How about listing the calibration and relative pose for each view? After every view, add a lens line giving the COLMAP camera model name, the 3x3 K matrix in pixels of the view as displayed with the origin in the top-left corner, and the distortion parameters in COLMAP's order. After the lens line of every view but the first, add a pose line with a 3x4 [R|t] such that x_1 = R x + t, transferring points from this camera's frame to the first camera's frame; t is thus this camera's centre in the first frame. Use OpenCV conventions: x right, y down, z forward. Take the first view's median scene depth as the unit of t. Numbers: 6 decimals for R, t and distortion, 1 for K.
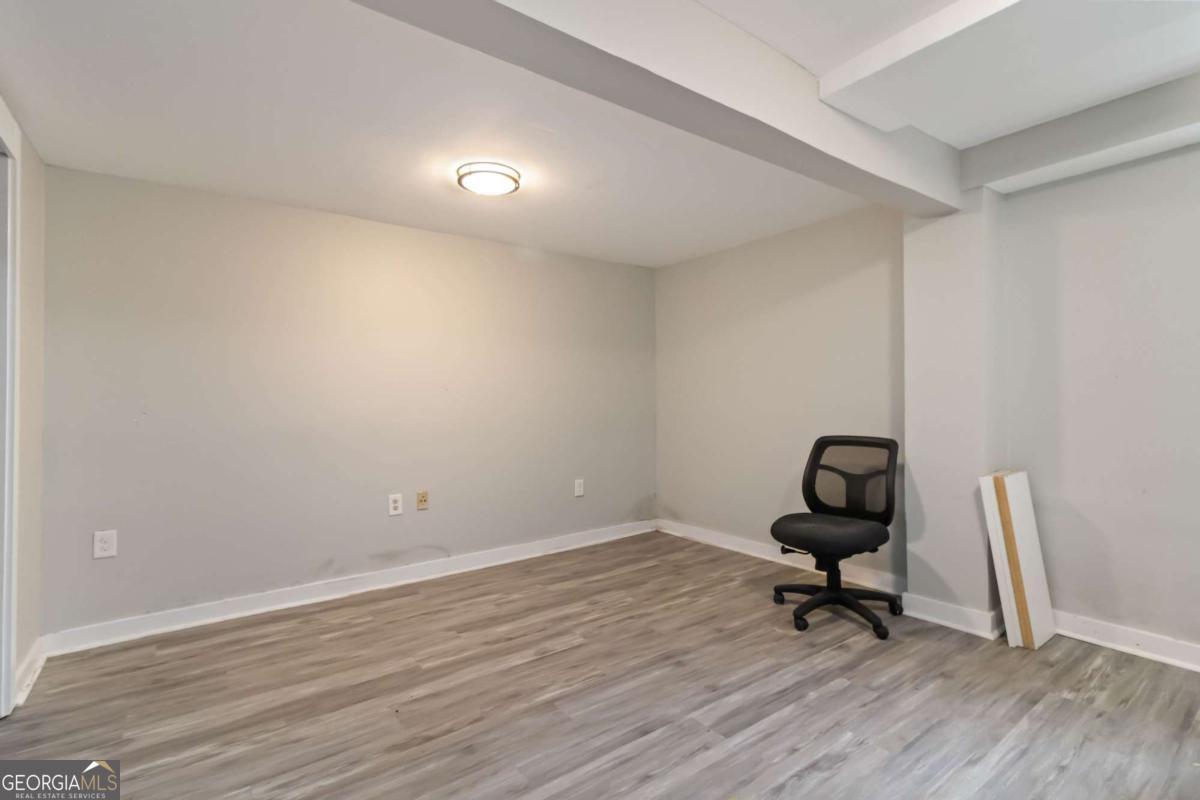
lens RADIAL K [[563.9, 0, 609.4], [0, 563.9, 402.6], [0, 0, 1]] dist [0.008958, -0.001717]
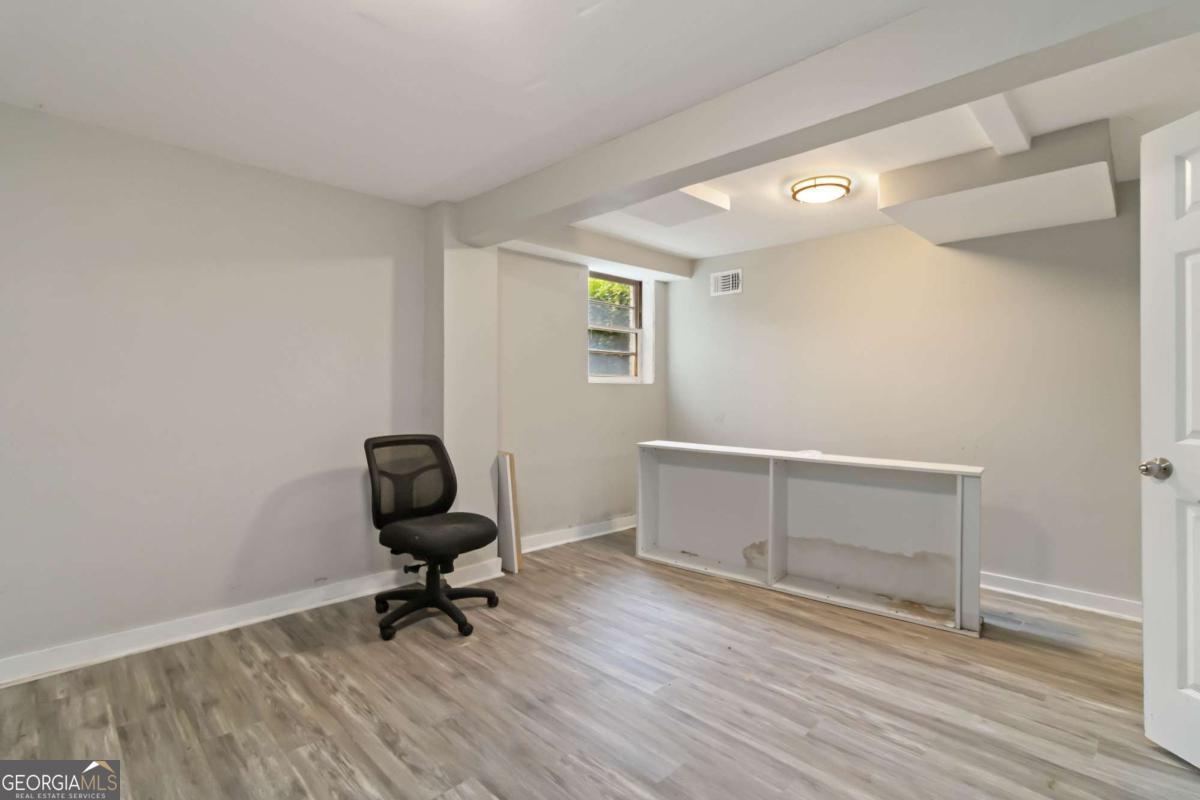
lens RADIAL K [[563.9, 0, 610.1], [0, 563.9, 397.2], [0, 0, 1]] dist [0.008958, -0.001717]
pose [[-0.158642, 0.004531, 0.987326, -0.629444], [-0.002015, 0.999986, -0.004913, -0.004097], [-0.987334, -0.002768, -0.158630, 0.859666]]
